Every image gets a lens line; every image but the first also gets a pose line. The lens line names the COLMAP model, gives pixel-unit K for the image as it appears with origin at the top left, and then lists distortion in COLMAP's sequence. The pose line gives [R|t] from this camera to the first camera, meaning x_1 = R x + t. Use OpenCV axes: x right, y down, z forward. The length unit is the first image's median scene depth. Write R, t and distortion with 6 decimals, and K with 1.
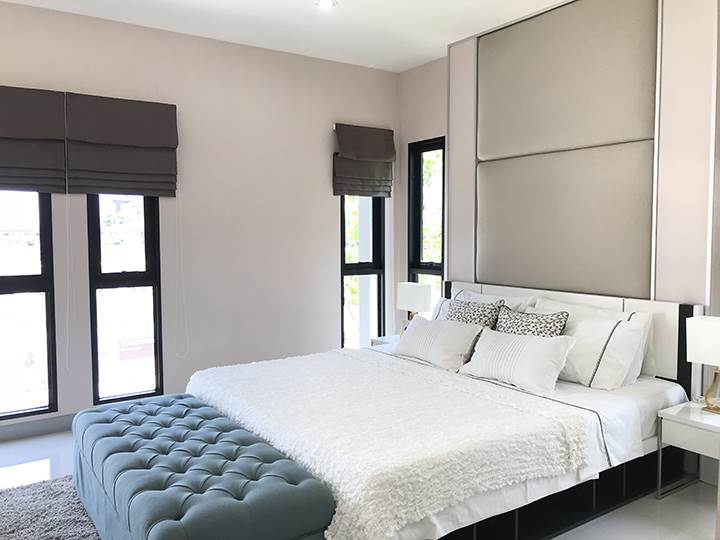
lens RADIAL K [[599.1, 0, 360.2], [0, 599.1, 269.6], [0, 0, 1]] dist [0.042765, -0.010371]
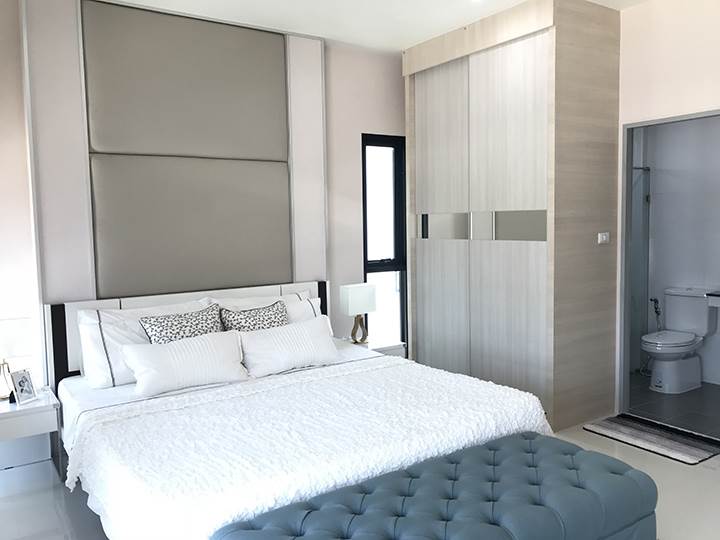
lens RADIAL K [[599.1, 0, 360.3], [0, 599.1, 268.4], [0, 0, 1]] dist [0.042765, -0.010371]
pose [[0.000138, -0.083493, 0.996508, -0.642360], [0.079701, 0.993339, 0.083216, -0.061825], [-0.996819, 0.079412, 0.006792, 0.647467]]
